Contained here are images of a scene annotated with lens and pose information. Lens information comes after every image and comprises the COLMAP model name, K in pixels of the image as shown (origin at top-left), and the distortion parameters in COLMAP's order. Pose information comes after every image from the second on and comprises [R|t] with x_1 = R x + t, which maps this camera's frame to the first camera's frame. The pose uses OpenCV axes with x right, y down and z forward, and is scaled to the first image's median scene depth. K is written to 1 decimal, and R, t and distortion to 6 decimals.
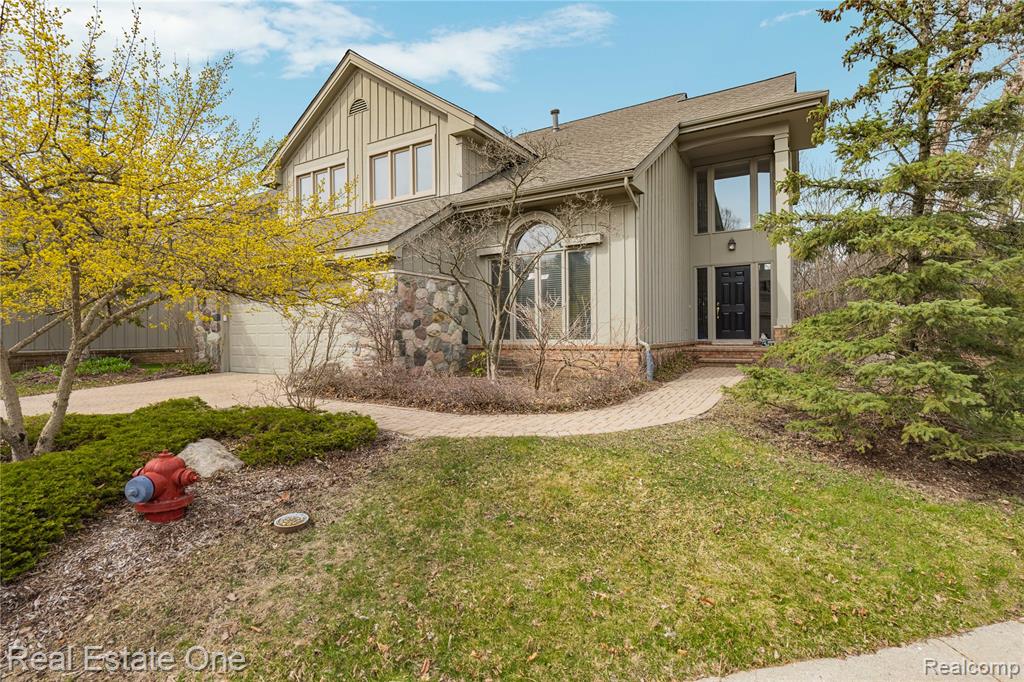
lens RADIAL K [[501.1, 0, 507.9], [0, 501.1, 333.6], [0, 0, 1]] dist [-0.000705, -0.000095]
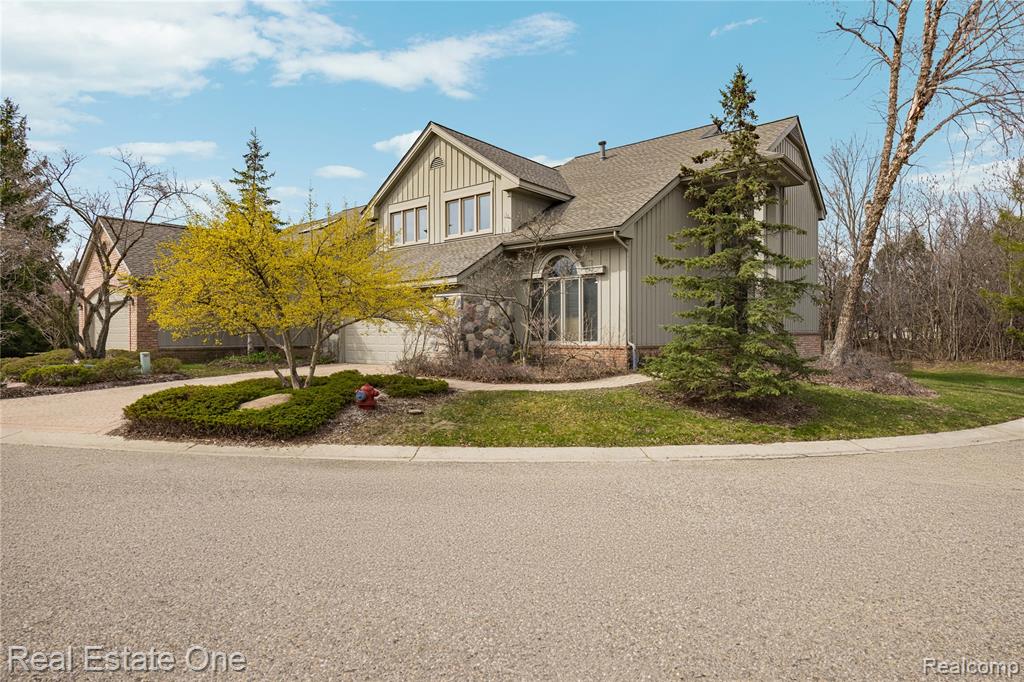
lens RADIAL K [[572.0, 0, 512.0], [0, 572.0, 341.0], [0, 0, 1]] dist [0.000020, 0.000032]
pose [[0.988733, 0.008623, -0.149443, 0.166330], [-0.006908, 0.999904, 0.011989, -0.006786], [0.149532, -0.010822, 0.988698, -0.615190]]
